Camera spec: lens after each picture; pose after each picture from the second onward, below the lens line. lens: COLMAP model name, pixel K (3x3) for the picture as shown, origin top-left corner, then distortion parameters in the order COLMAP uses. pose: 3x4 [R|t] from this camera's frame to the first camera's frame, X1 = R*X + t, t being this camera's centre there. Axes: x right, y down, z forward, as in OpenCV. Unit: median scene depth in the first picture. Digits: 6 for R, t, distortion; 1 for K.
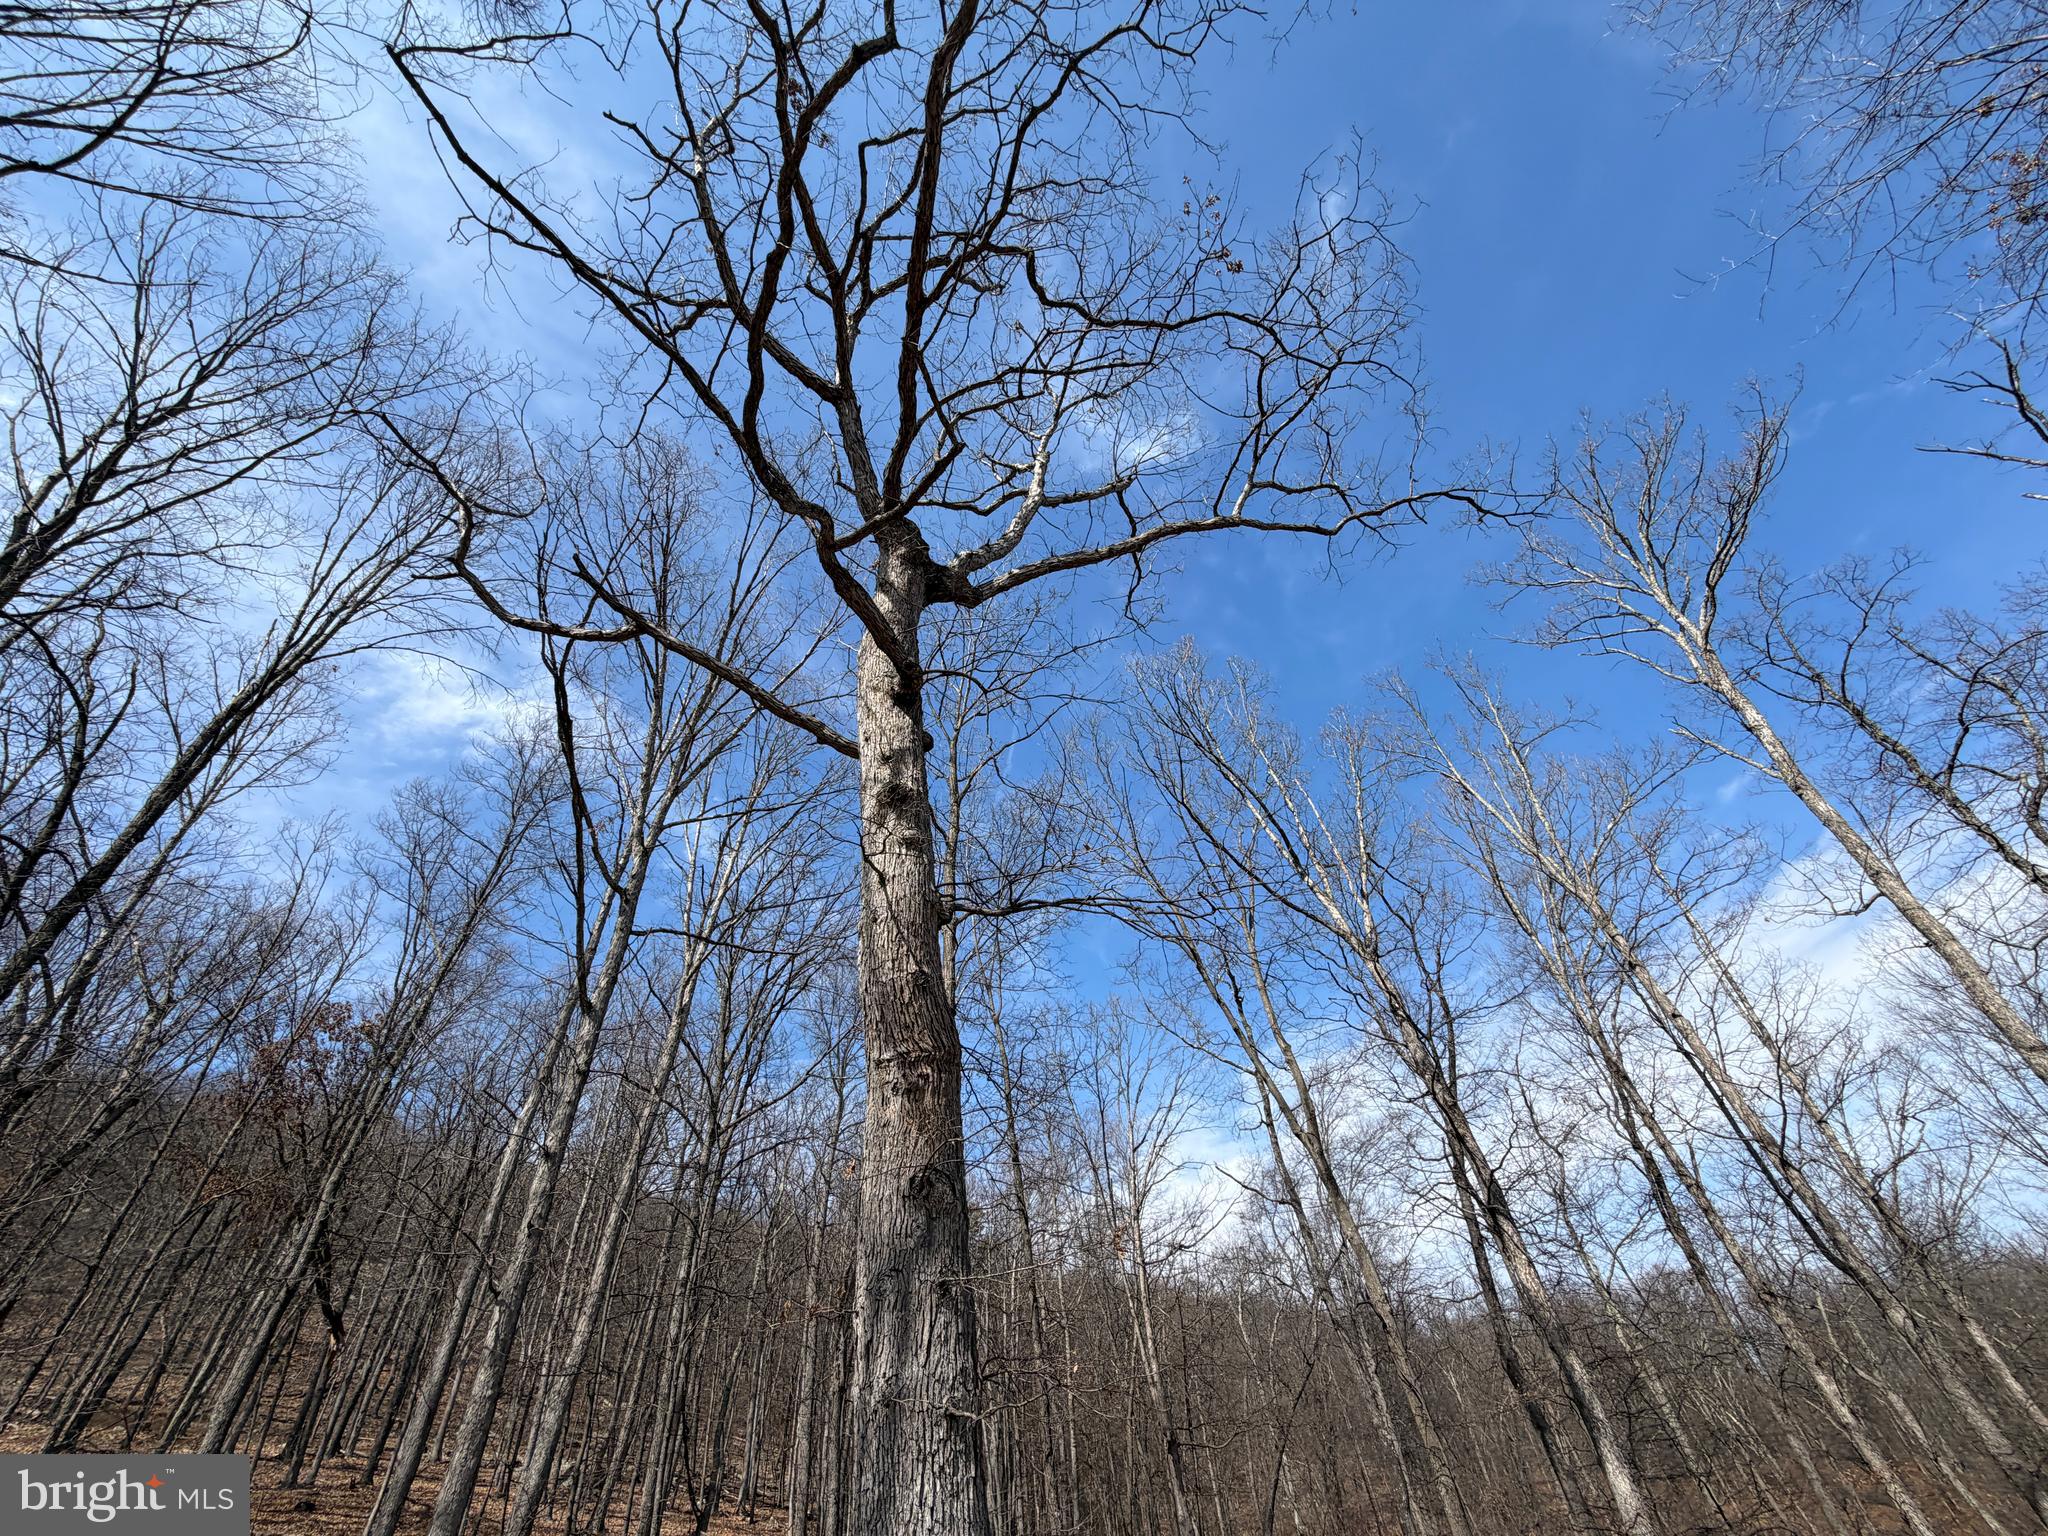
lens RADIAL K [[817.9, 0, 1020.7], [0, 817.9, 766.5], [0, 0, 1]] dist [0.001214, 0.000194]
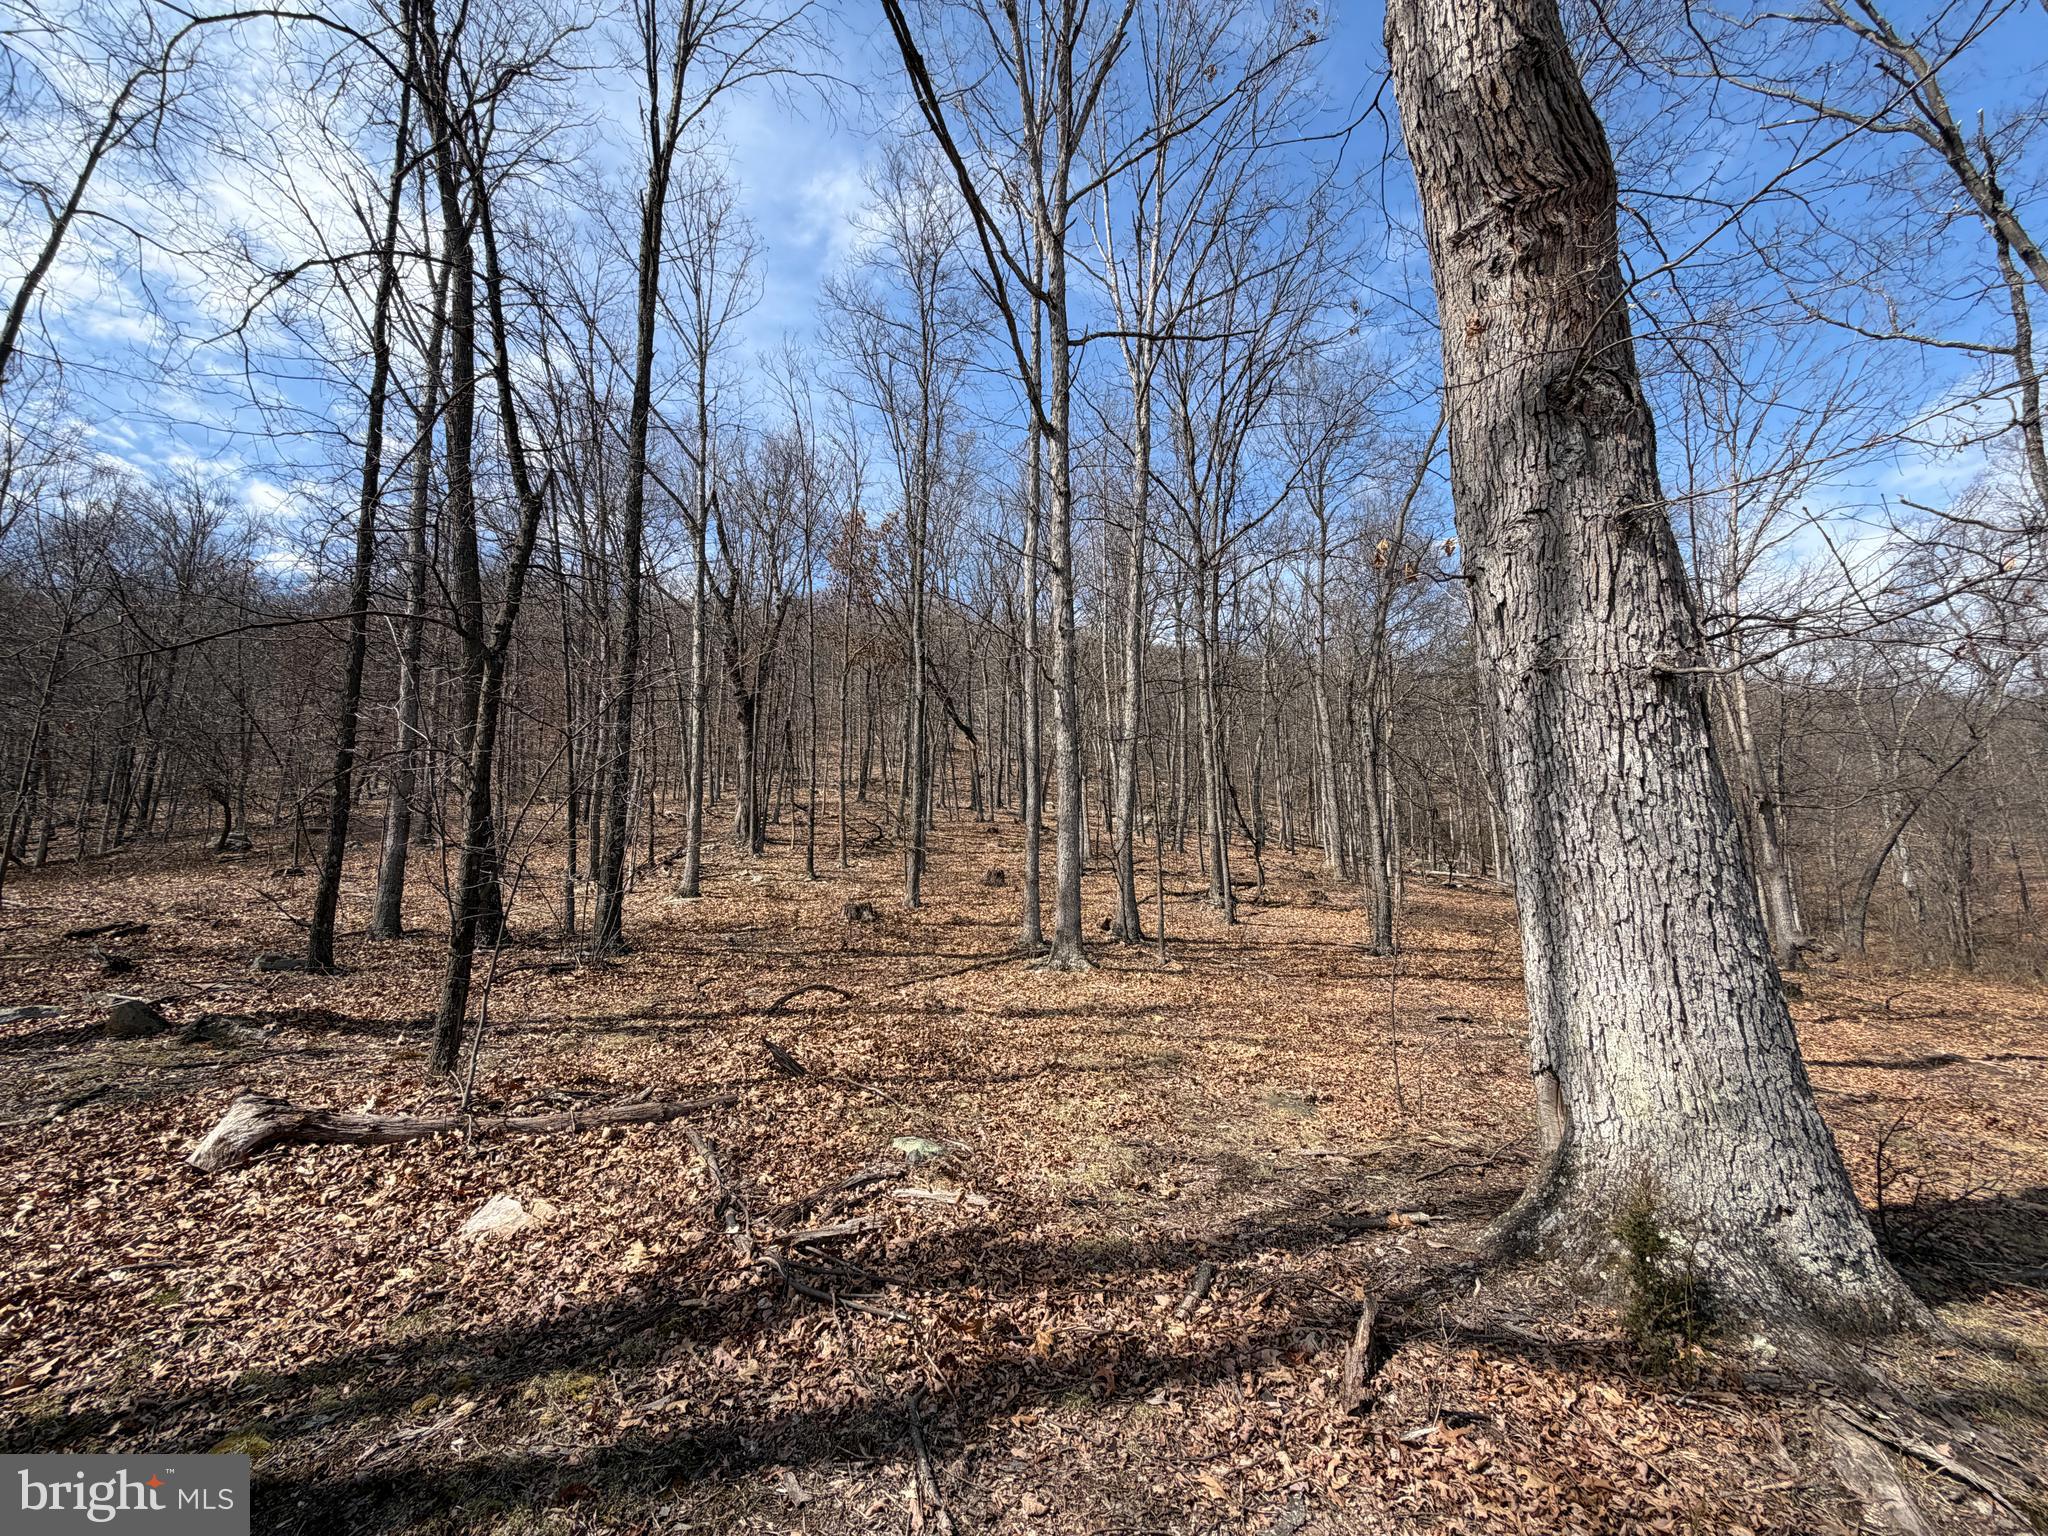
lens RADIAL K [[816.6, 0, 1028.5], [0, 816.6, 773.0], [0, 0, 1]] dist [0.000333, -0.000038]
pose [[0.855393, -0.005710, -0.517948, -0.056693], [0.314549, 0.800180, 0.510658, 0.112810], [0.411536, -0.599733, 0.686264, 0.092166]]
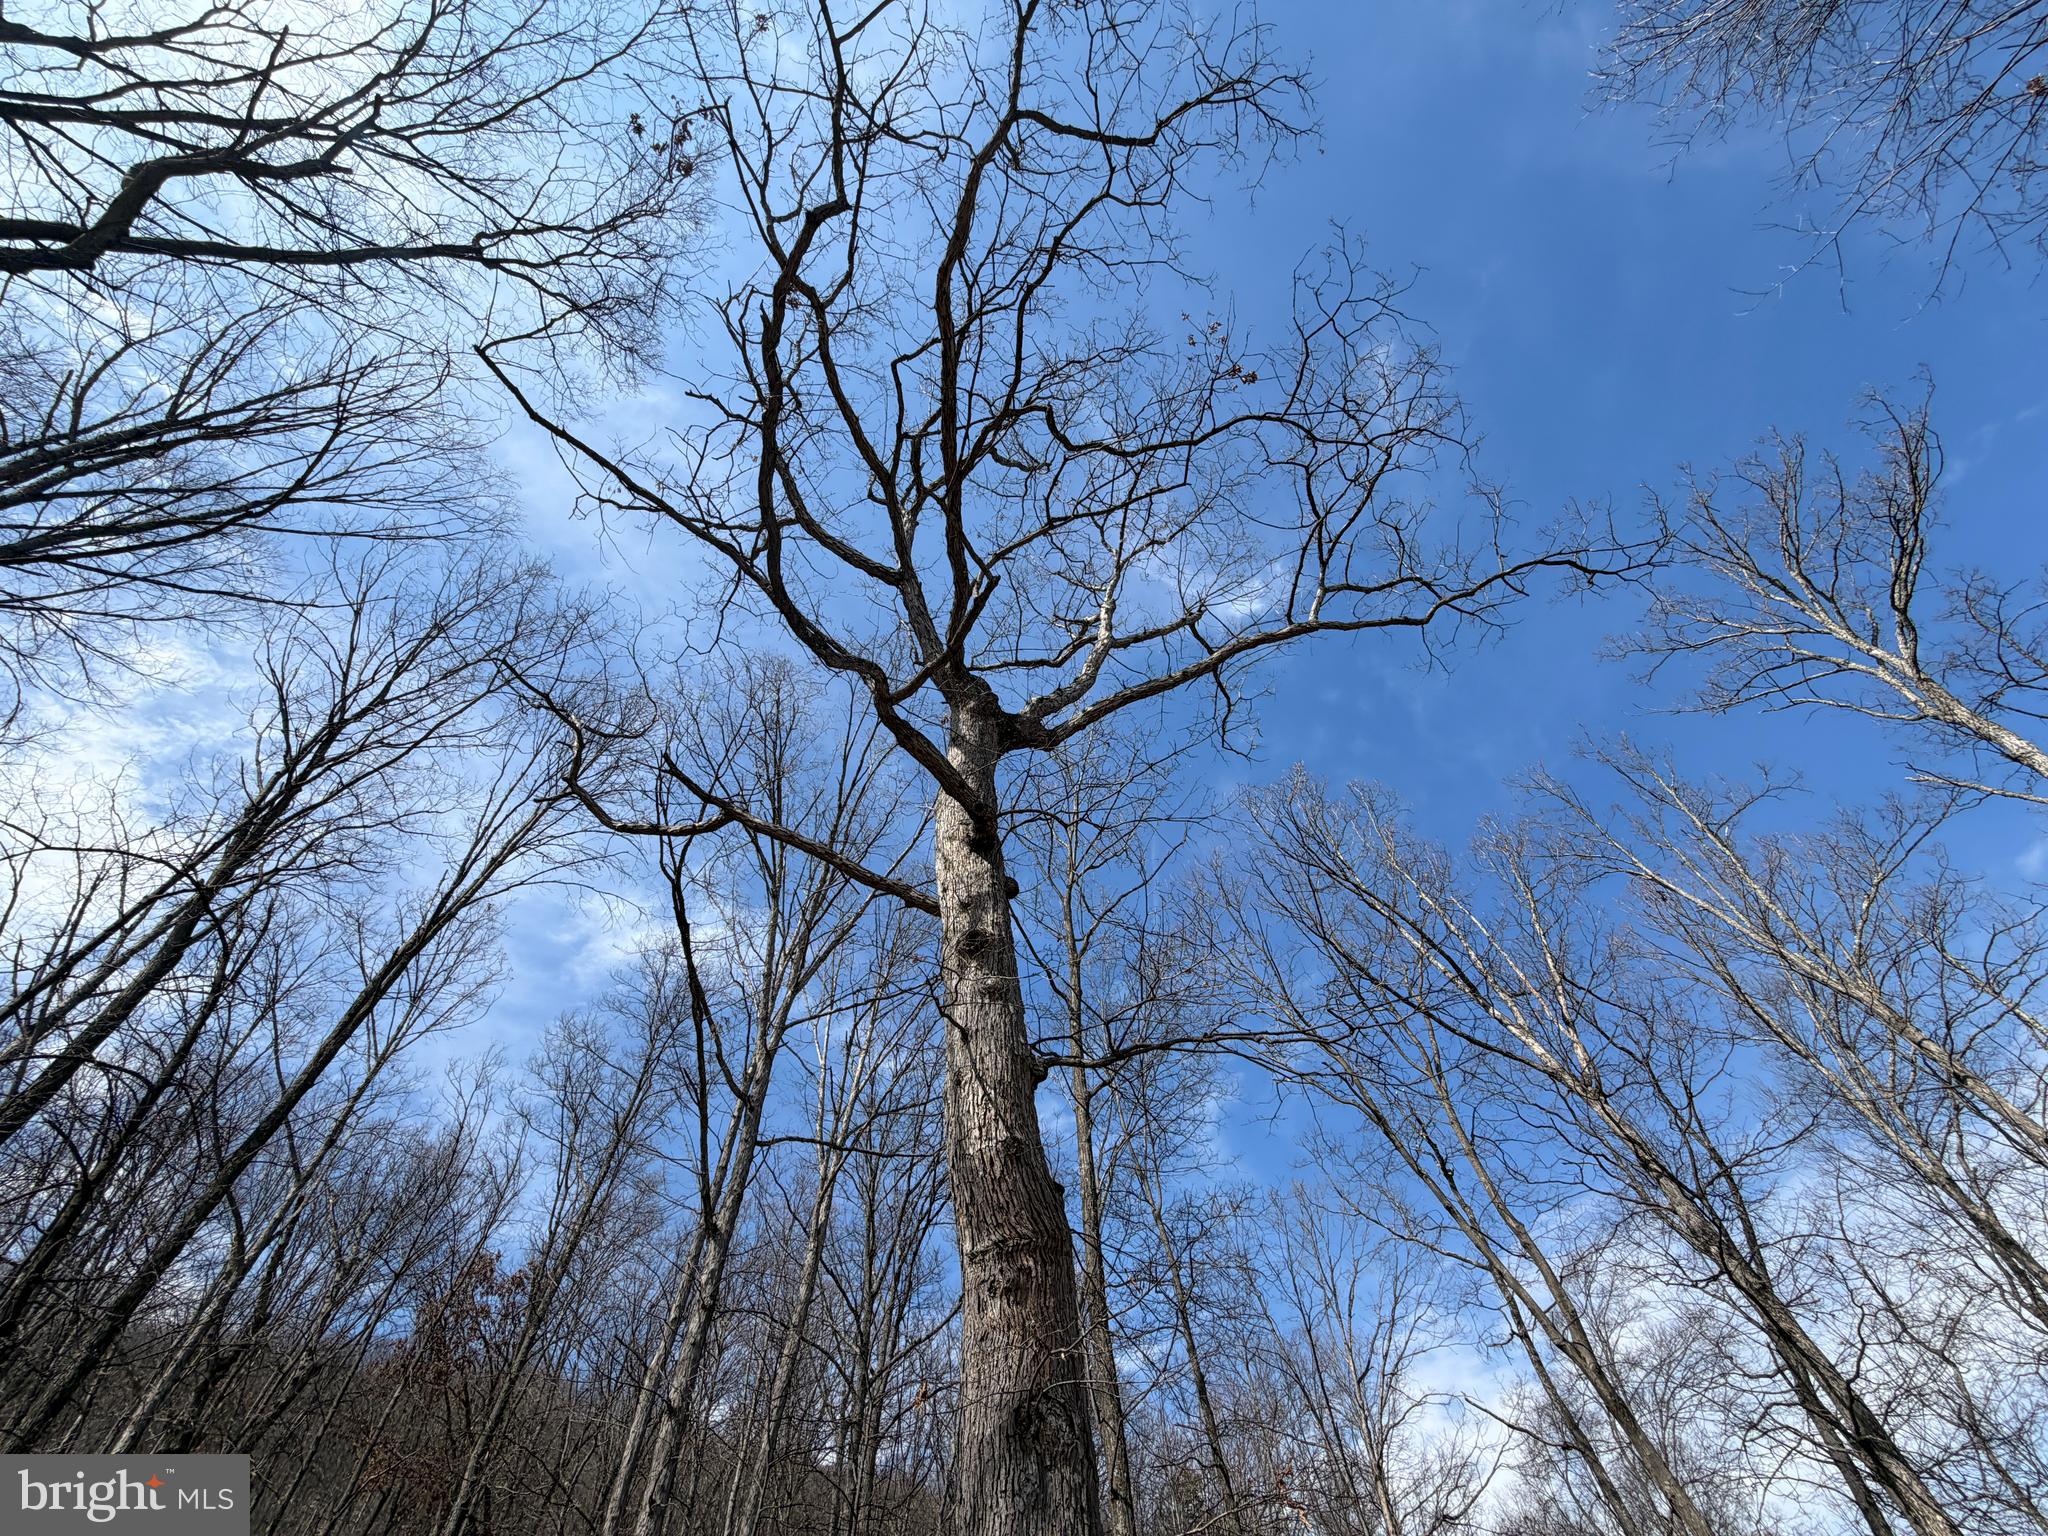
lens RADIAL K [[820.3, 0, 1018.3], [0, 820.3, 766.0], [0, 0, 1]] dist [0.001137, -0.000108]
pose [[0.978022, -0.152787, -0.141876, 0.029109], [0.118492, 0.967186, -0.224746, 0.028586], [0.171559, 0.202995, 0.964033, 0.037016]]
